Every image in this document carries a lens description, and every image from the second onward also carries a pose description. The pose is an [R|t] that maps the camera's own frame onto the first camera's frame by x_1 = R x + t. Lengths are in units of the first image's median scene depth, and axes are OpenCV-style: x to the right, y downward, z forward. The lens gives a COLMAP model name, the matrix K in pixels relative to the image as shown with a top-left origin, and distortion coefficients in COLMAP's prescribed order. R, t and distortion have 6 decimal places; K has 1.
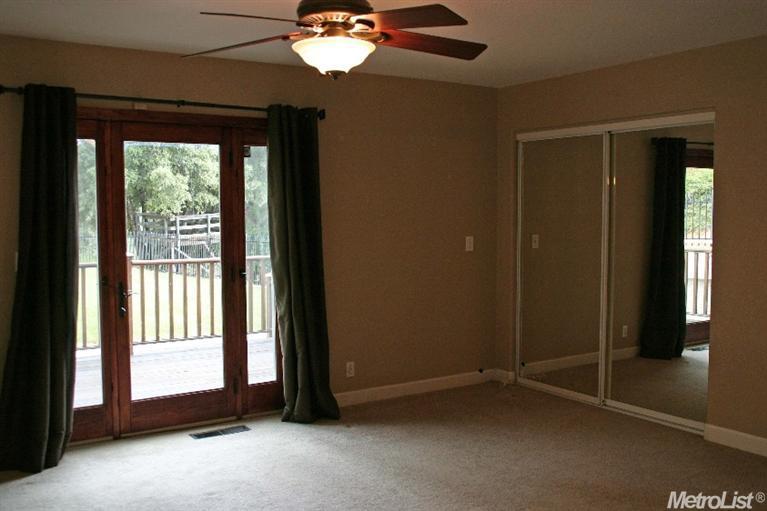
lens RADIAL K [[797.4, 0, 383.5], [0, 797.4, 255.5], [0, 0, 1]] dist [0.003062, 0.012416]
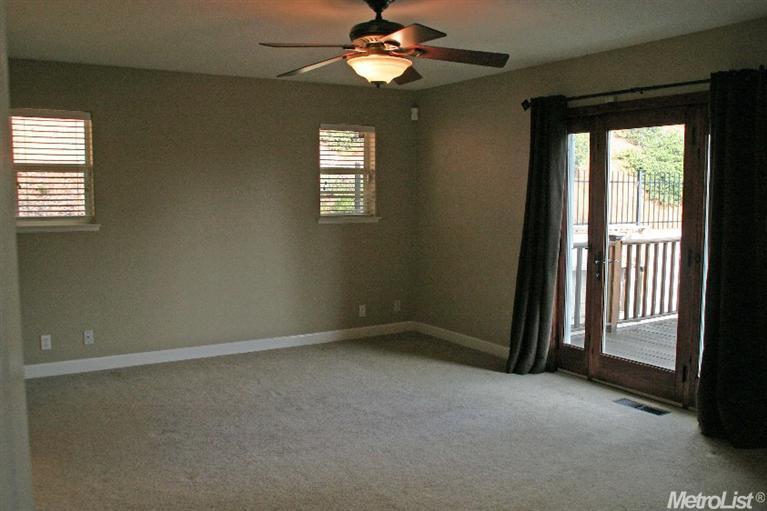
lens RADIAL K [[750.6, 0, 383.5], [0, 750.6, 255.5], [0, 0, 1]] dist [-0.016411, -0.000085]
pose [[-0.056584, 0.093039, -0.994053, 0.794952], [-0.063839, 0.993274, 0.096600, -0.046956], [0.996355, 0.068925, -0.050264, 0.739434]]
